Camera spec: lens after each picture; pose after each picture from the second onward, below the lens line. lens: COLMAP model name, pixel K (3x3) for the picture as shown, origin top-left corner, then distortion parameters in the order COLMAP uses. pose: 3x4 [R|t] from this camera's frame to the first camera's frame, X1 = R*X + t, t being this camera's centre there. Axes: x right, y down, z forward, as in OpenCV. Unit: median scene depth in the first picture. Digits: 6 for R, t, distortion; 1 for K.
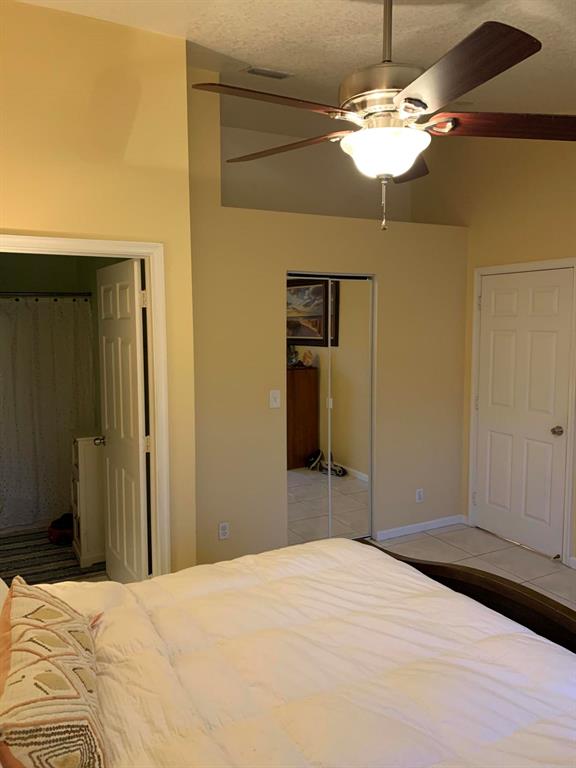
lens RADIAL K [[589.4, 0, 280.7], [0, 589.4, 379.7], [0, 0, 1]] dist [0.033515, -0.035766]
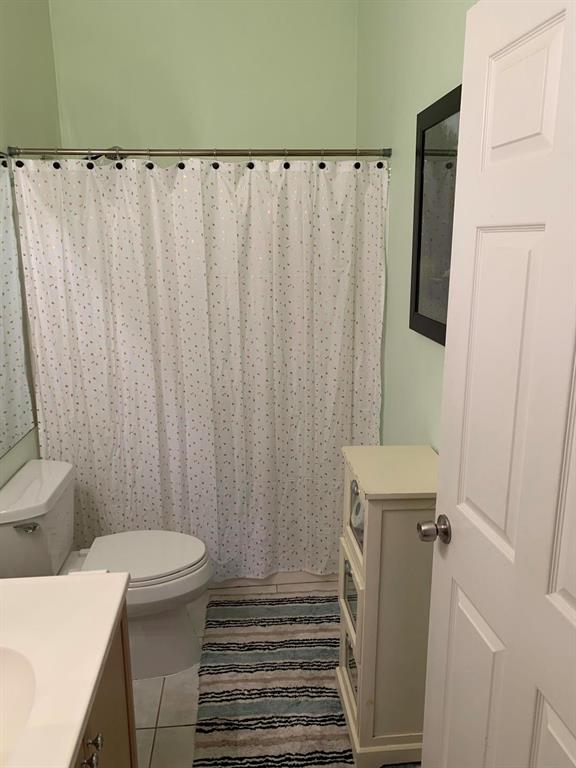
lens RADIAL K [[589.4, 0, 283.7], [0, 589.4, 379.3], [0, 0, 1]] dist [0.033515, -0.035766]
pose [[0.920019, 0.095325, -0.380102, -0.213011], [-0.034421, 0.985871, 0.163929, -0.040575], [0.390359, -0.137734, 0.910302, 0.533763]]
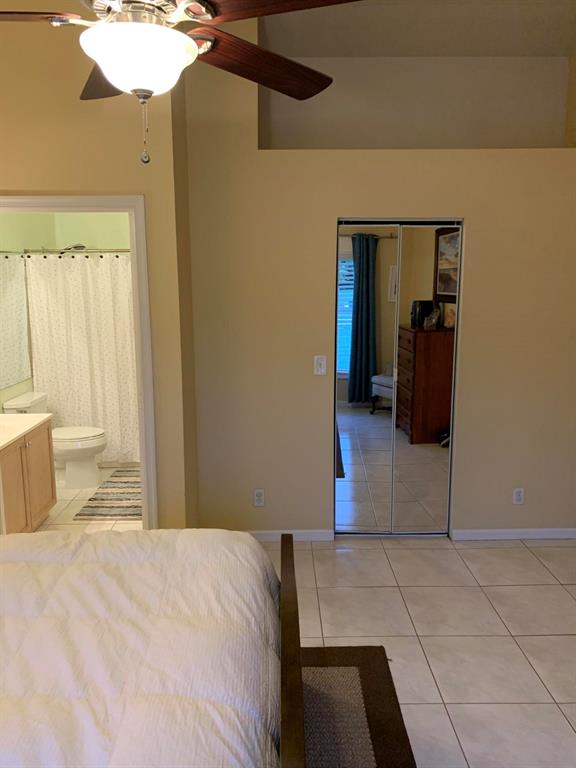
lens RADIAL K [[589.4, 0, 284.5], [0, 589.4, 386.3], [0, 0, 1]] dist [0.033515, -0.035766]
pose [[0.886509, 0.080897, -0.455585, 0.310943], [-0.039610, 0.994252, 0.099469, -0.018187], [0.461013, -0.070135, 0.884618, 0.158559]]
